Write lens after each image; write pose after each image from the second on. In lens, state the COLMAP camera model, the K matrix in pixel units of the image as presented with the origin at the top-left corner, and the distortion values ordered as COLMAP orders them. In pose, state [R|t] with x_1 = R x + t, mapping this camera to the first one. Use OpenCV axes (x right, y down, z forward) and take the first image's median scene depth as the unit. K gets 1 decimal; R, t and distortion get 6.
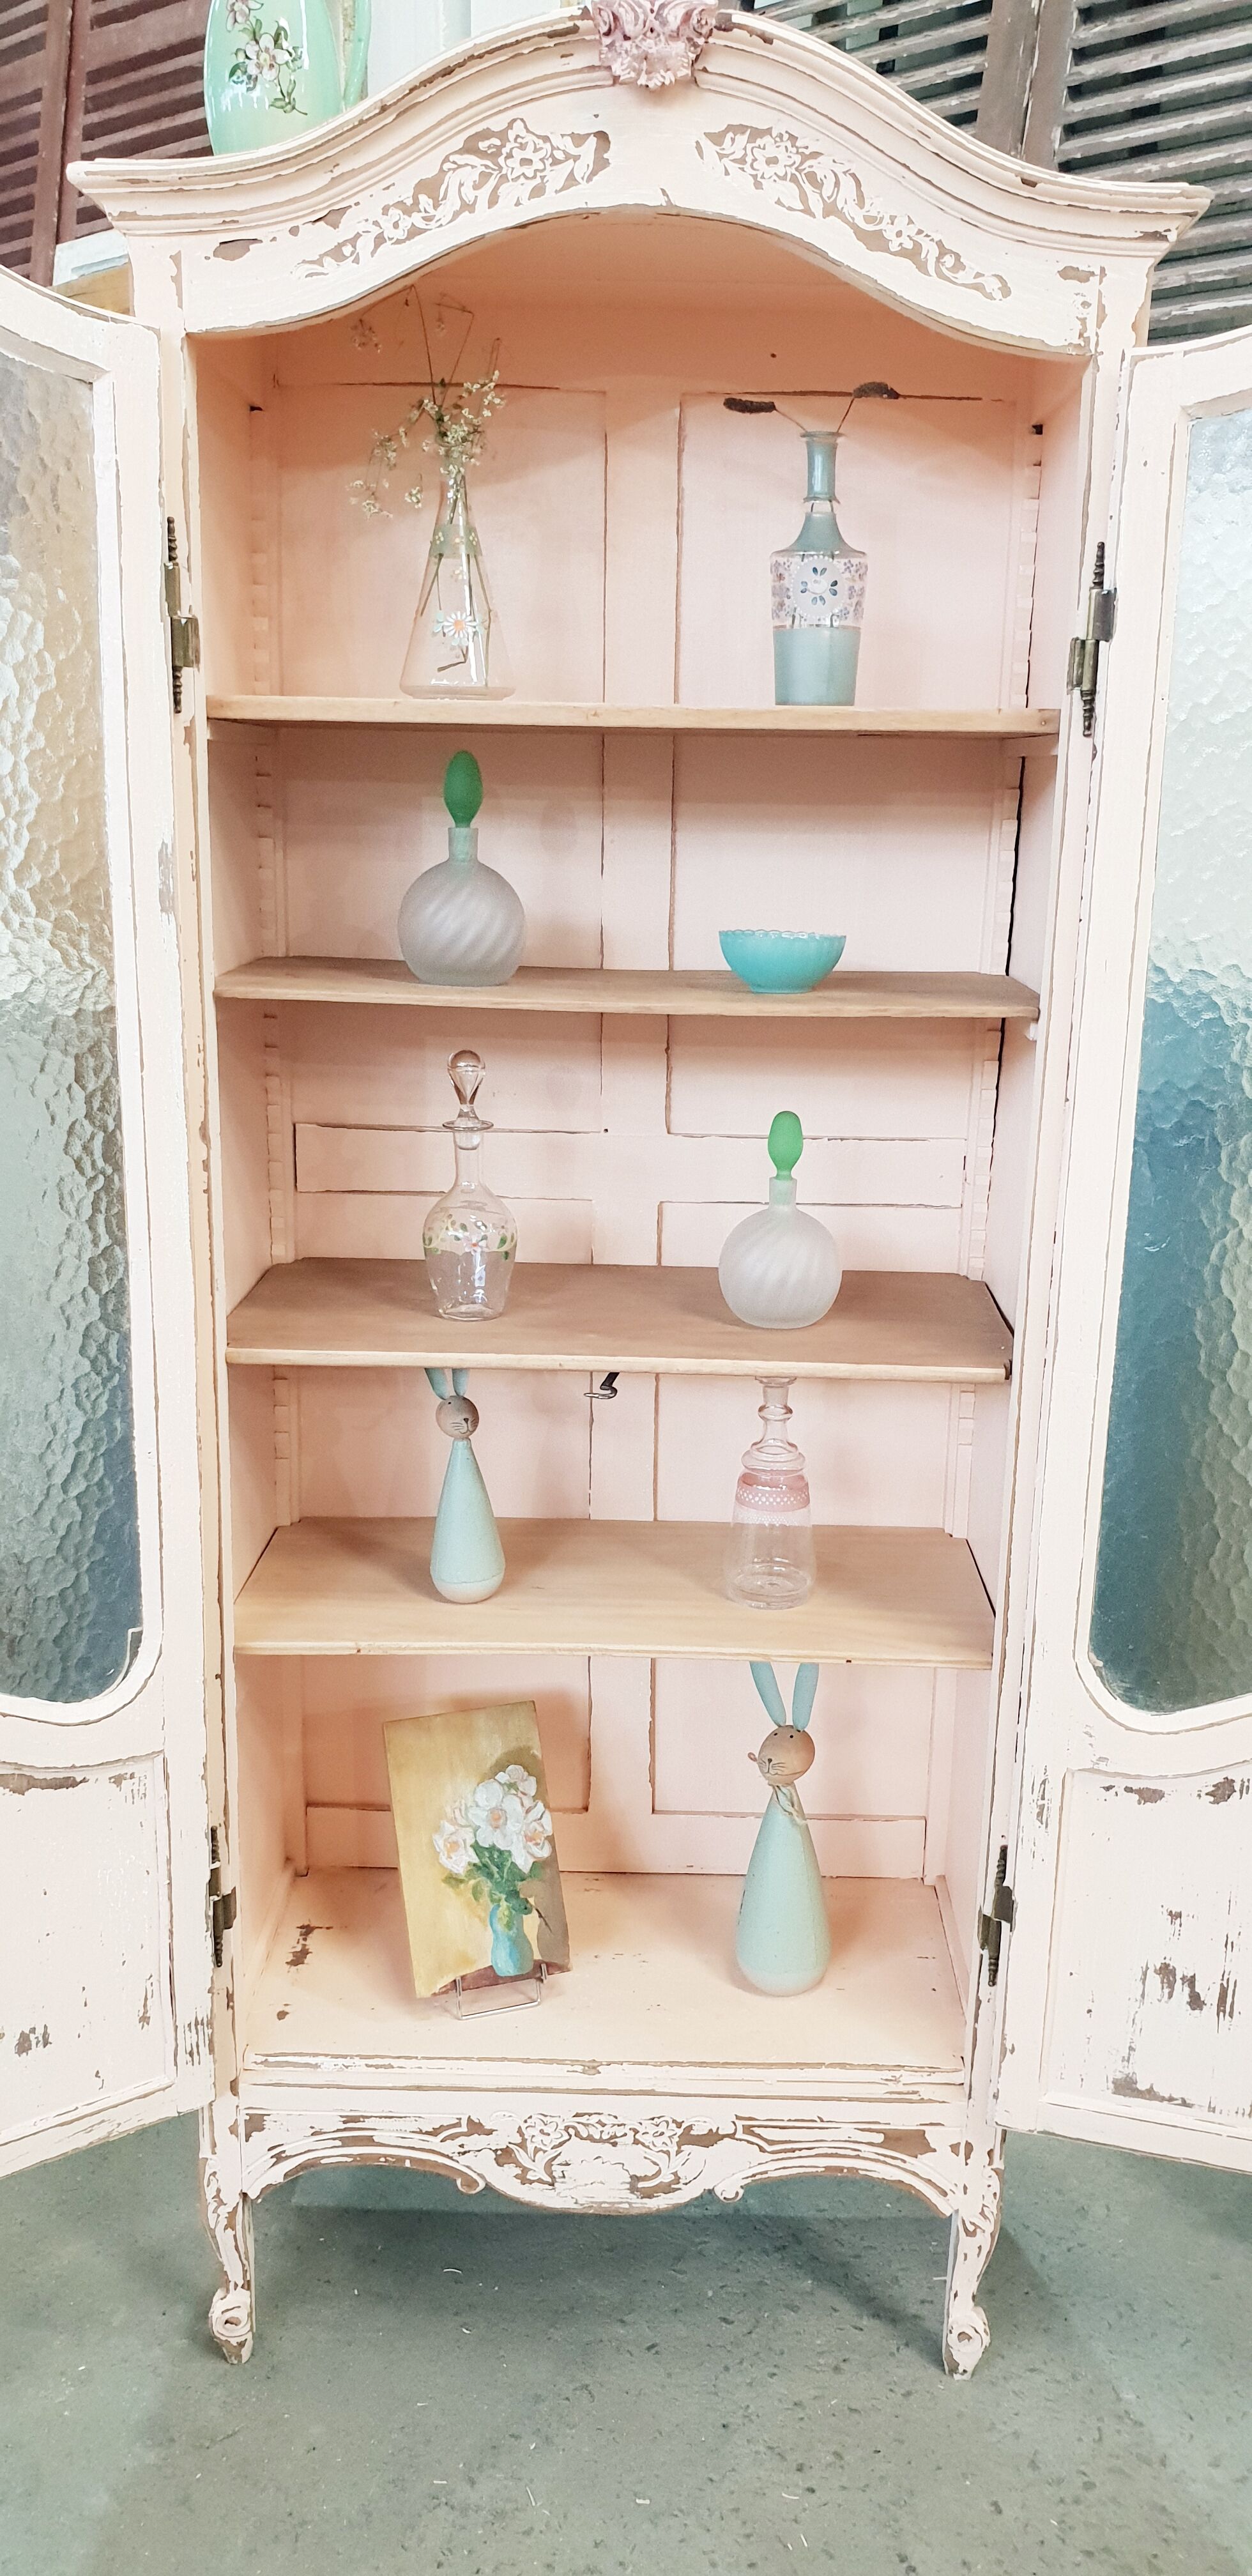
lens RADIAL K [[2020.2, 0, 667.6], [0, 2020.2, 1300.5], [0, 0, 1]] dist [0.015895, 0.008022]
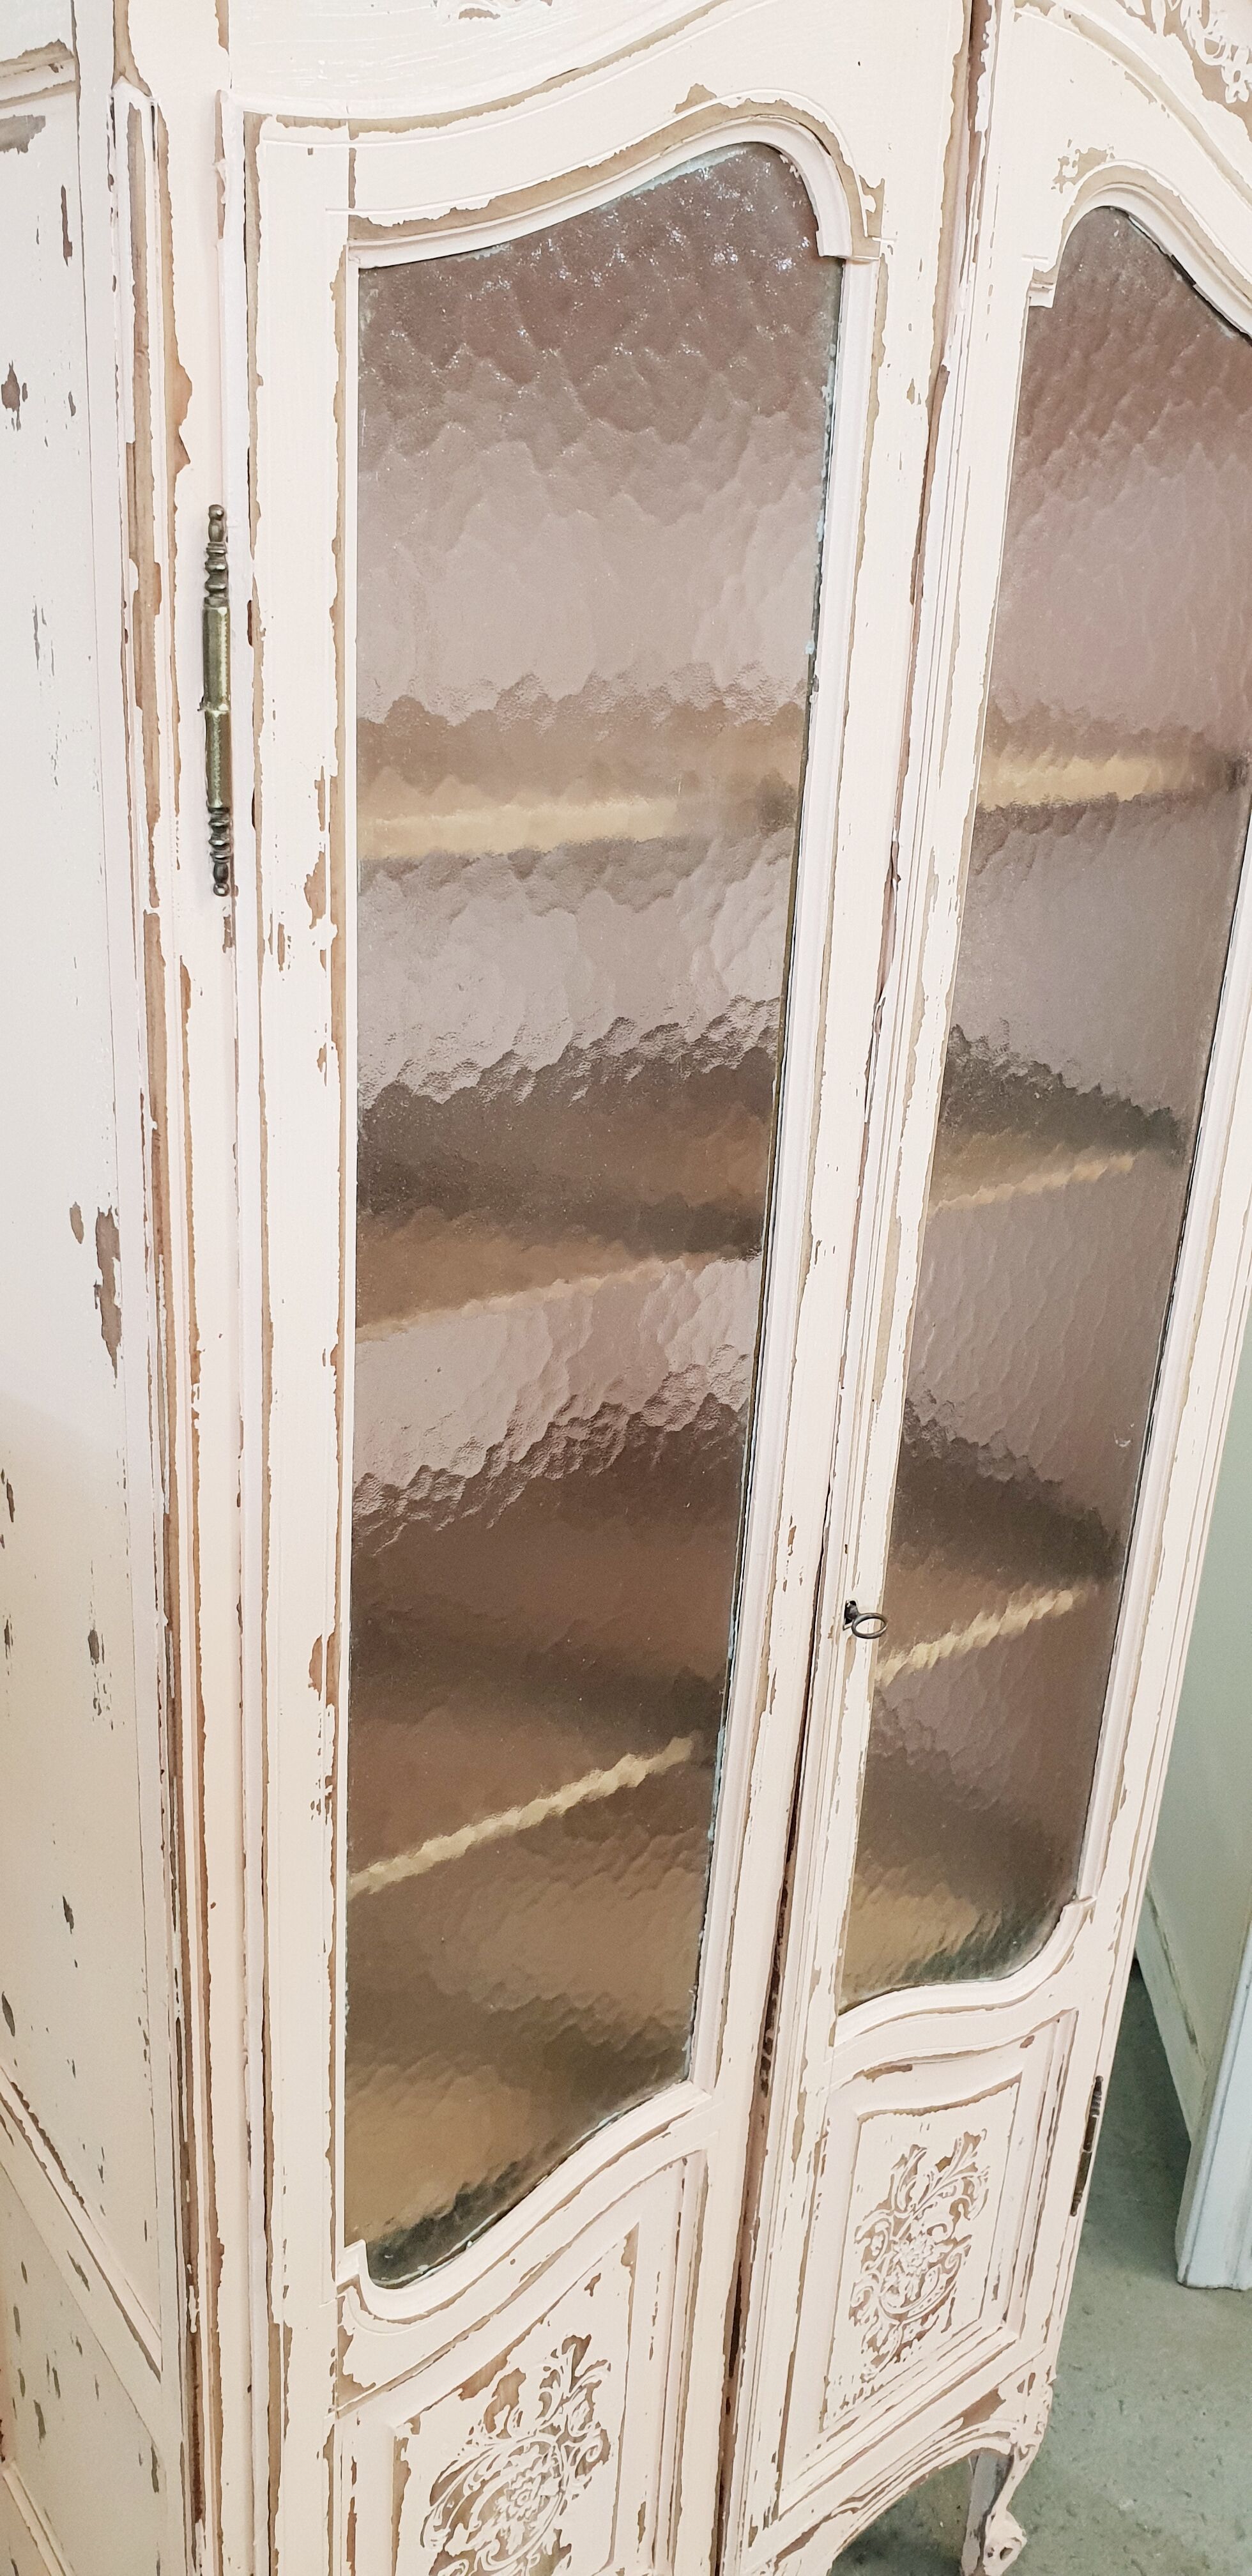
lens RADIAL K [[2020.2, 0, 651.5], [0, 2020.2, 1273.1], [0, 0, 1]] dist [0.015895, 0.008022]
pose [[0.800495, -0.204271, 0.563454, -0.397985], [0.116460, 0.975221, 0.188097, -0.242468], [-0.587915, -0.084950, 0.804450, 0.452613]]
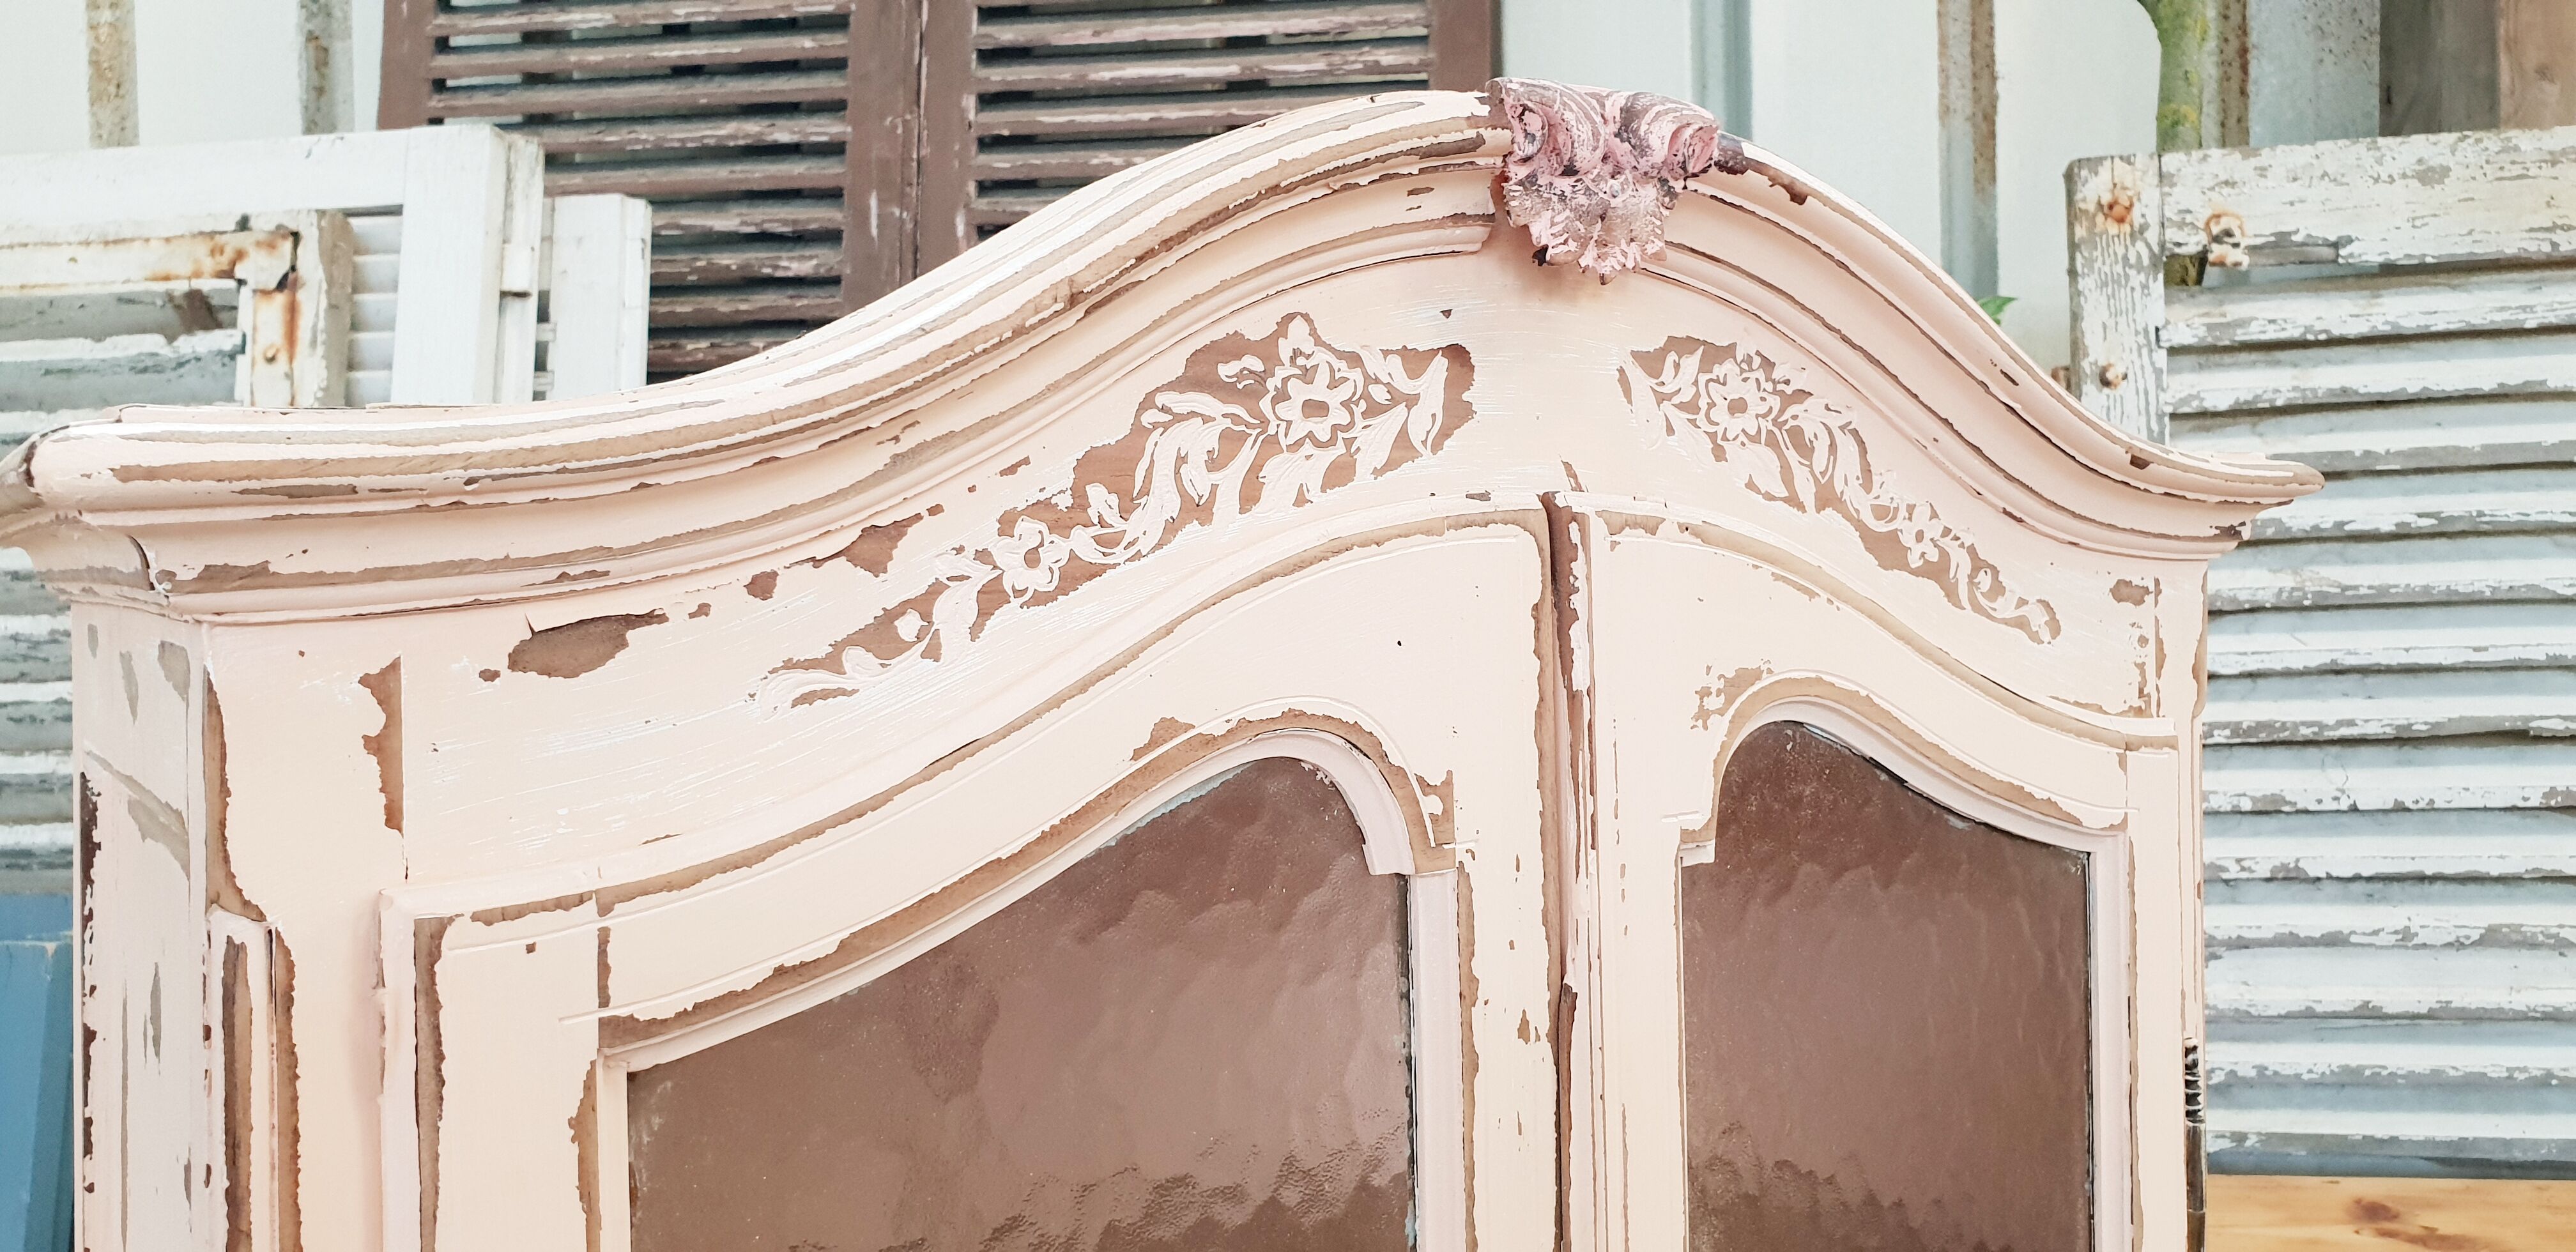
lens RADIAL K [[2020.2, 0, 1259.0], [0, 2020.2, 583.0], [0, 0, 1]] dist [0.015895, 0.008022]
pose [[0.832501, -0.043987, 0.552275, -0.247847], [0.171119, 0.968519, -0.180805, -0.370490], [-0.526935, 0.245024, 0.813820, 0.557965]]
